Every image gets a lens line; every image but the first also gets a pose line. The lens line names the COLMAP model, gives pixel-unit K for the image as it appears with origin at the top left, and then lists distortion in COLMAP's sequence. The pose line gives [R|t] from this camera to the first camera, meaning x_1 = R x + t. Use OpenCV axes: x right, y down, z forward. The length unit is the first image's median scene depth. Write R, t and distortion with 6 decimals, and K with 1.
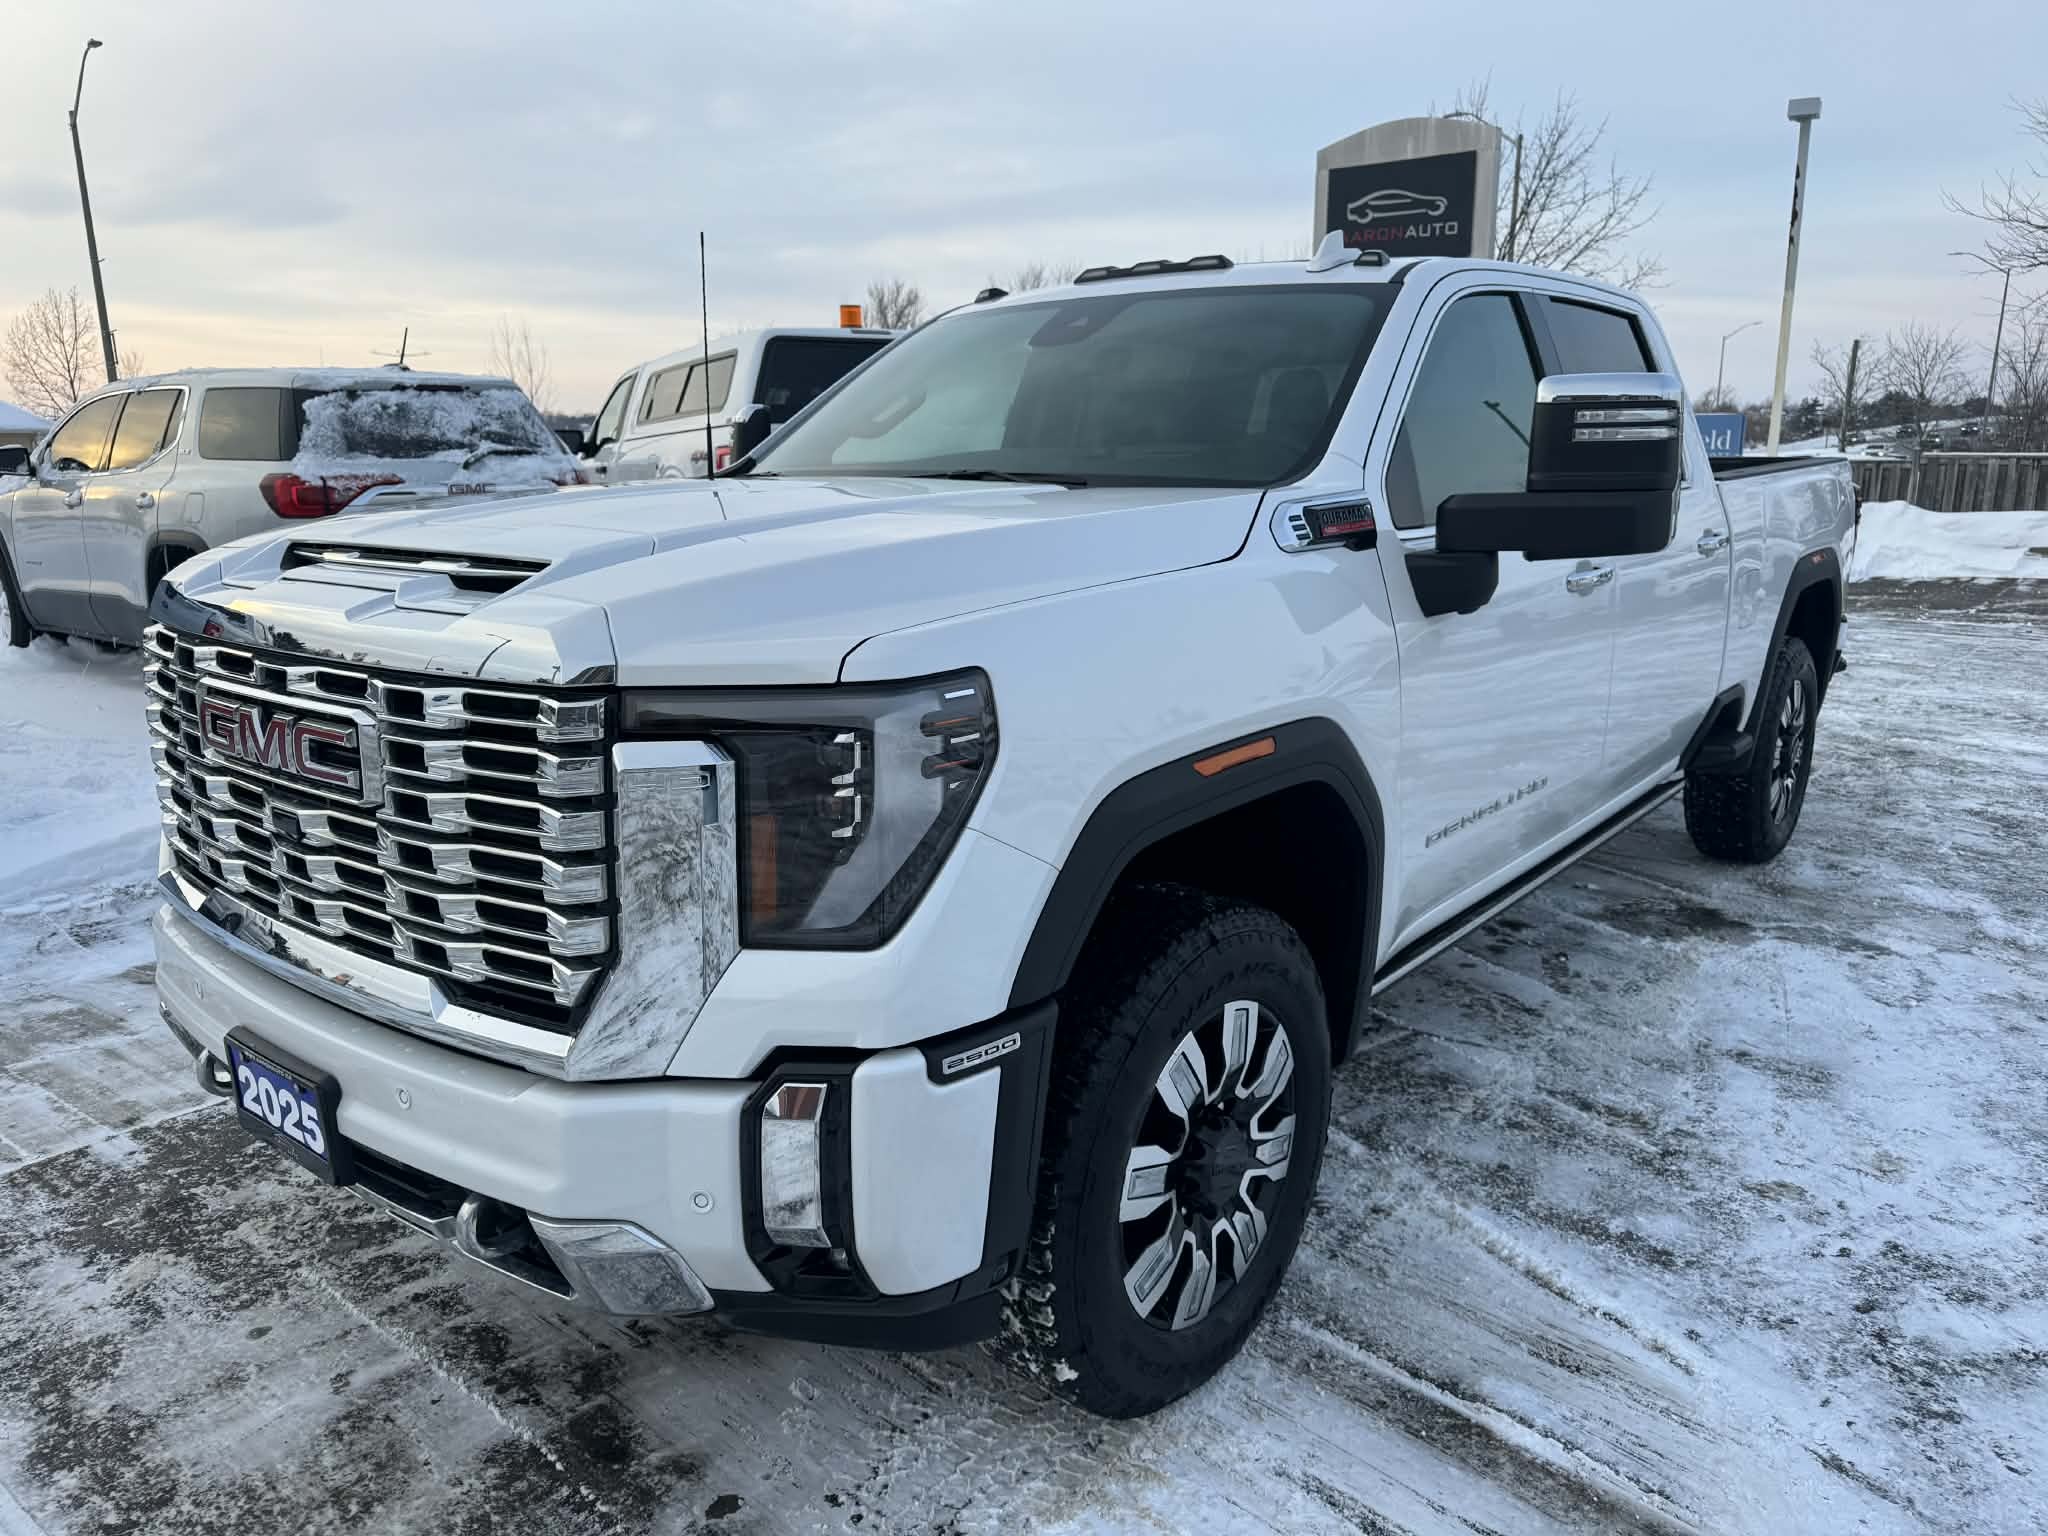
lens RADIAL K [[1482.9, 0, 1024.0], [0, 1482.9, 768.0], [0, 0, 1]] dist [-0.000874, -0.002046]
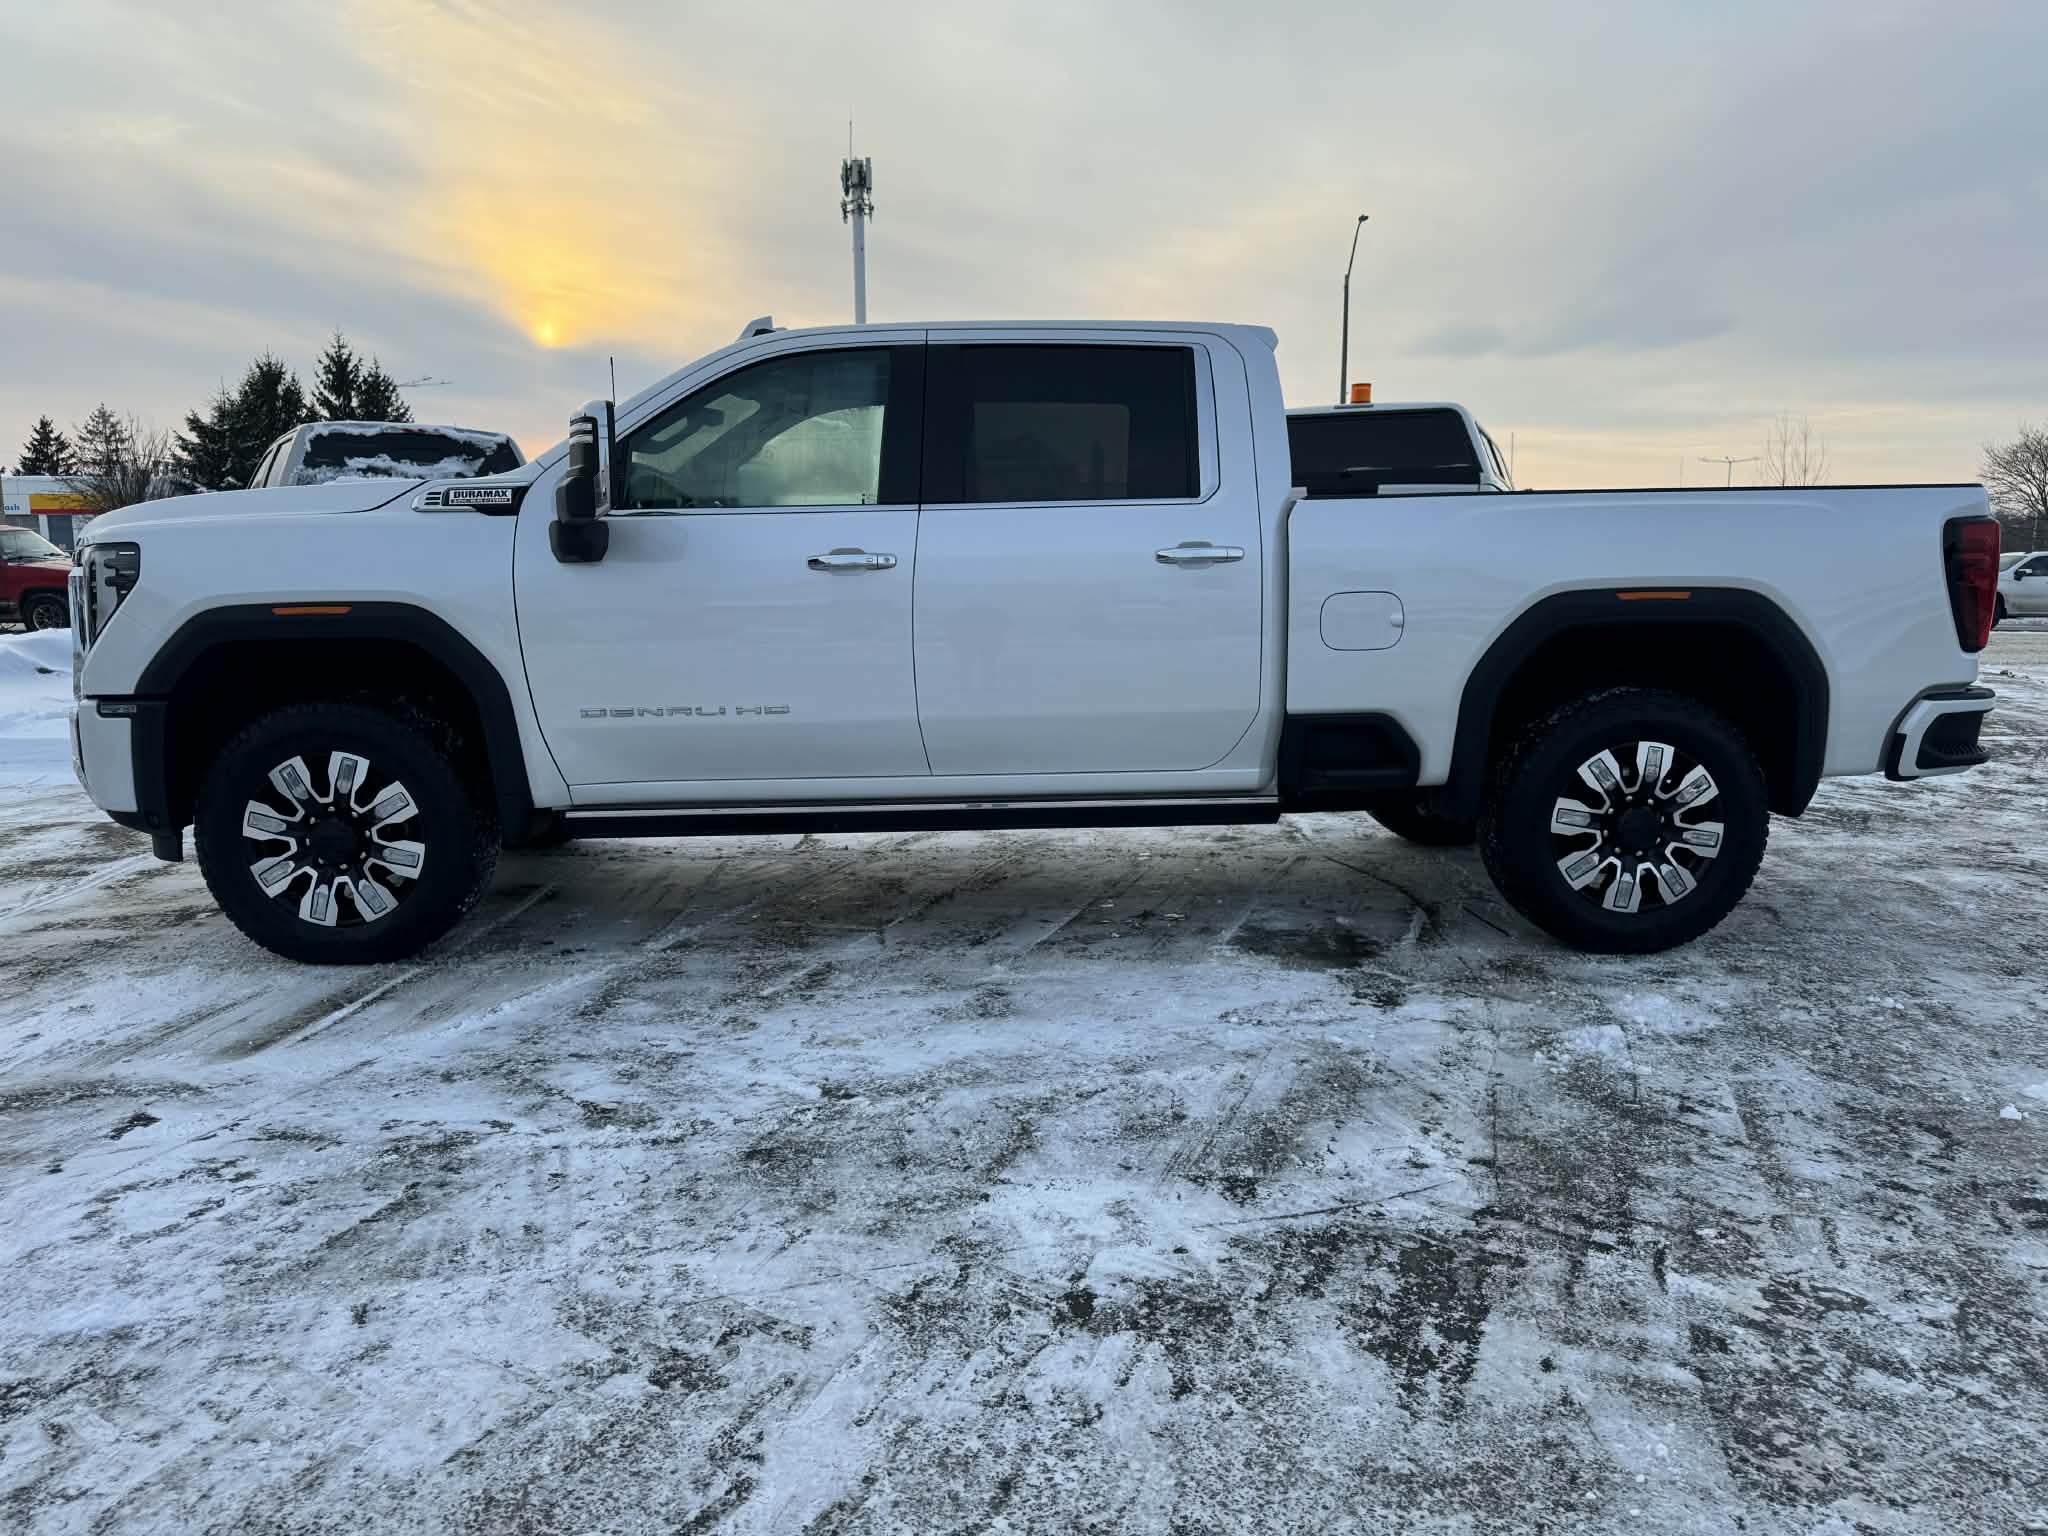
lens RADIAL K [[1466.5, 0, 1024.0], [0, 1466.5, 768.0], [0, 0, 1]] dist [0.077133, -0.078702]
pose [[0.650522, 0.117157, -0.750397, 1.529125], [-0.170381, 0.985359, 0.006137, 0.016545], [0.740129, 0.123861, 0.660959, 0.298505]]
